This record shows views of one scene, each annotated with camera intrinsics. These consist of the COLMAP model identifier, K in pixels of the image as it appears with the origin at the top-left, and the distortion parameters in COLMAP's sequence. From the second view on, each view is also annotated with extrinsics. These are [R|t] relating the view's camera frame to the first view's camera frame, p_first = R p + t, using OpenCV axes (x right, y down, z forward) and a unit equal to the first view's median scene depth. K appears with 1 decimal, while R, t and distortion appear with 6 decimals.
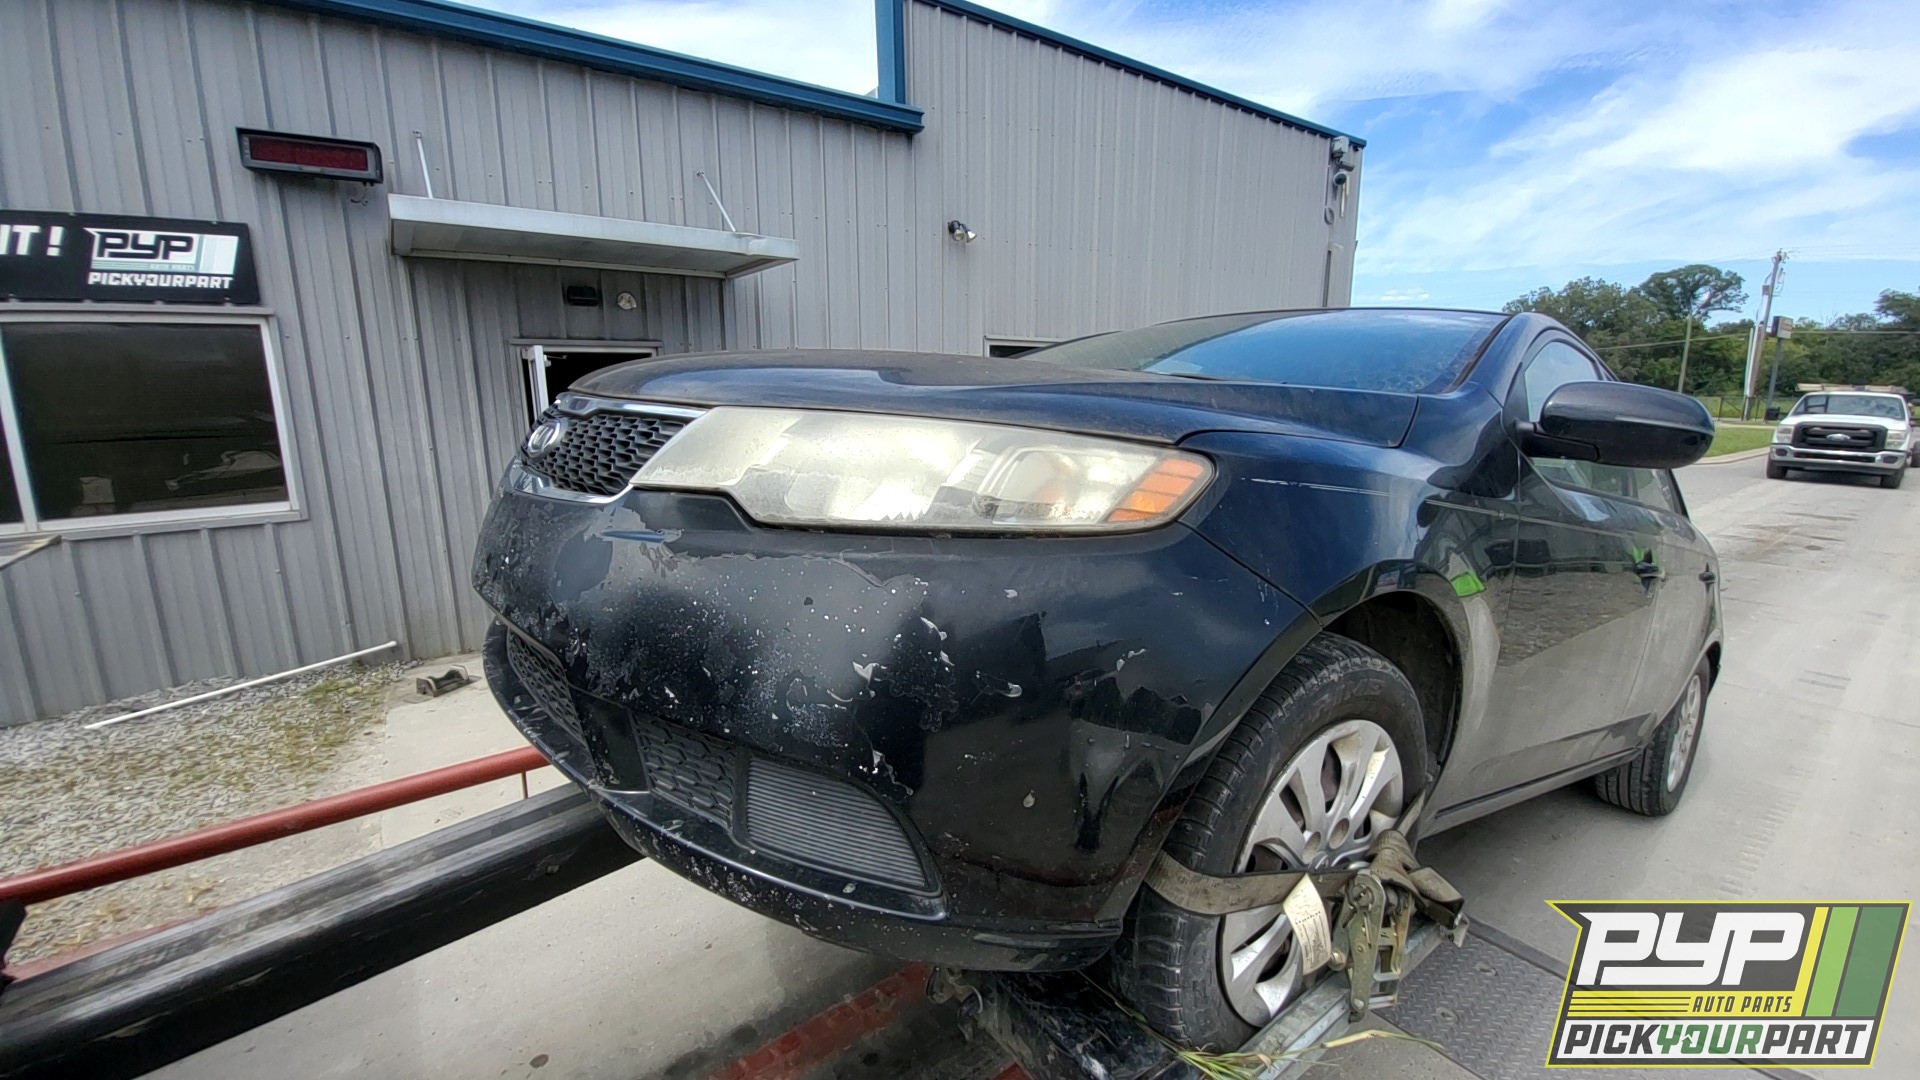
lens RADIAL K [[779.1, 0, 974.8], [0, 779.1, 540.2], [0, 0, 1]] dist [-0.020578, -0.004459]
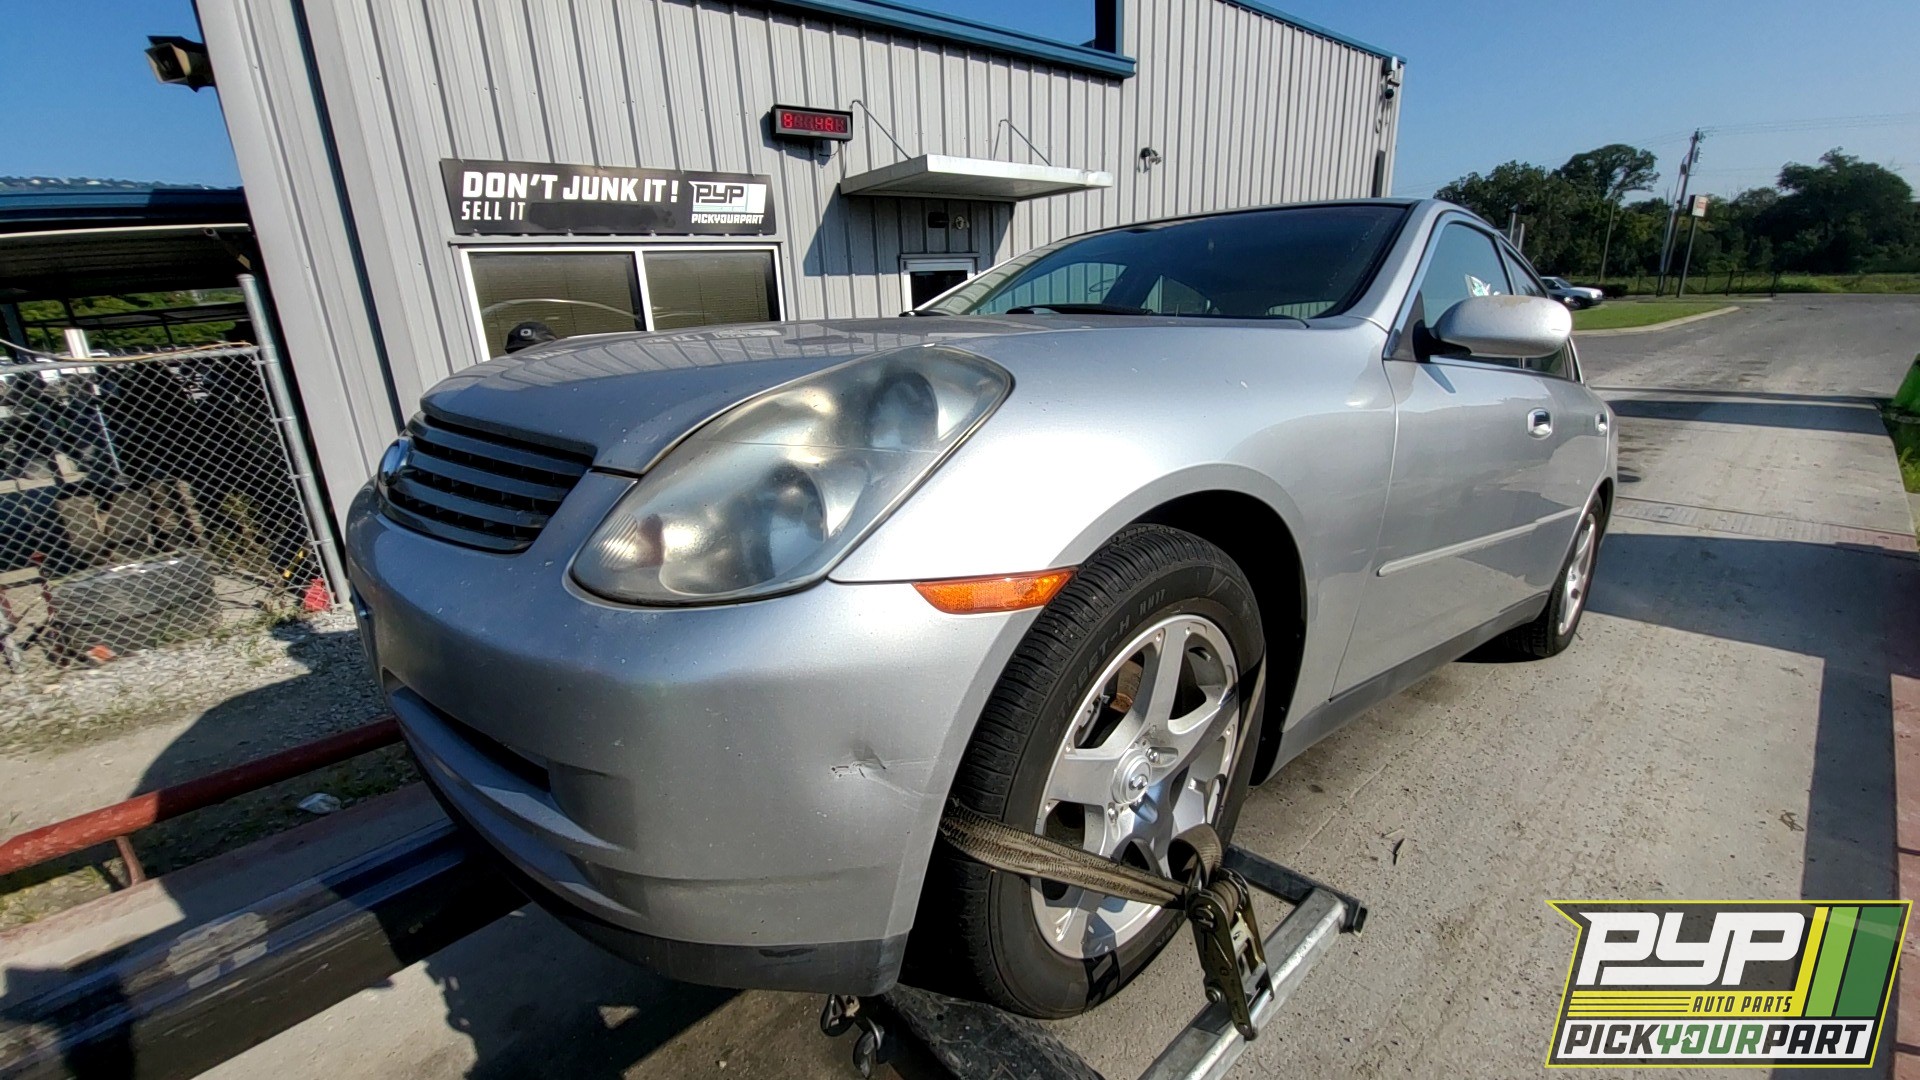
lens RADIAL K [[762.7, 0, 949.2], [0, 762.7, 538.5], [0, 0, 1]] dist [-0.027778, -0.001268]
pose [[0.997326, -0.060877, 0.040435, -0.720290], [0.055920, 0.991896, 0.114084, 0.104681], [-0.047052, -0.111518, 0.992648, -0.468457]]
